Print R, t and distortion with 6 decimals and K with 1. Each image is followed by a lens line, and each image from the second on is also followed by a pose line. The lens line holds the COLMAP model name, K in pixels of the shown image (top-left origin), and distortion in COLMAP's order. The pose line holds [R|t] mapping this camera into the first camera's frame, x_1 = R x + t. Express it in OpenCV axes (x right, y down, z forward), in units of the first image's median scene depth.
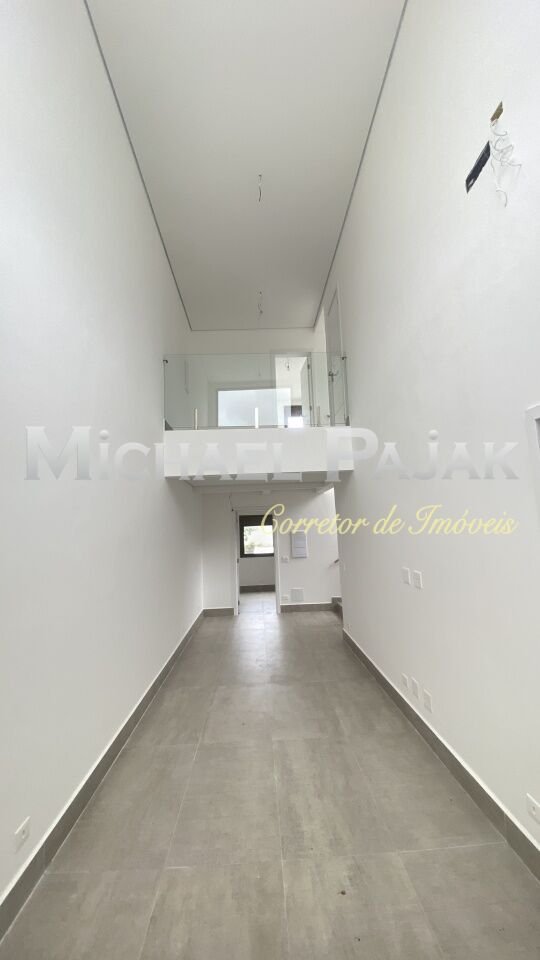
lens RADIAL K [[391.6, 0, 271.9], [0, 391.6, 474.7], [0, 0, 1]] dist [-0.003952, -0.011250]
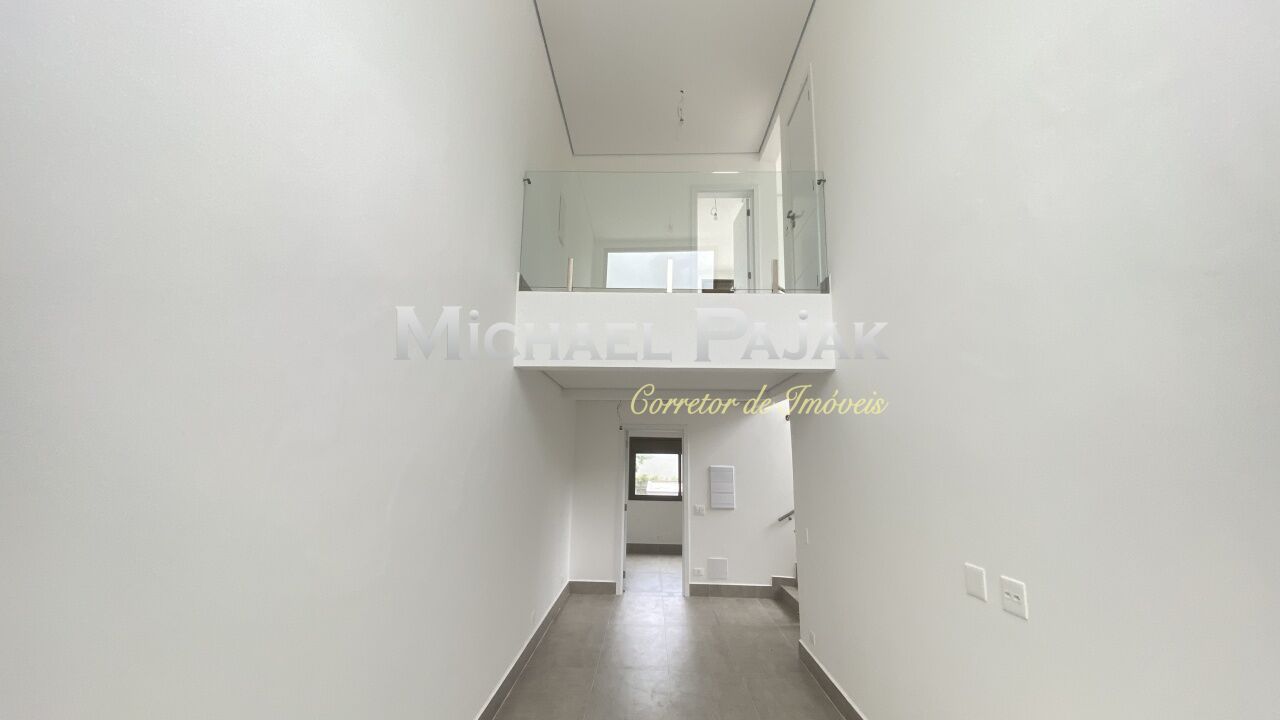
lens RADIAL K [[522.1, 0, 635.6], [0, 522.1, 350.5], [0, 0, 1]] dist [-0.003952, -0.011250]
pose [[0.996294, 0.041330, -0.075433, -0.019193], [-0.045880, 0.997166, -0.059623, 0.013830], [0.072755, 0.062863, 0.995367, 0.146704]]
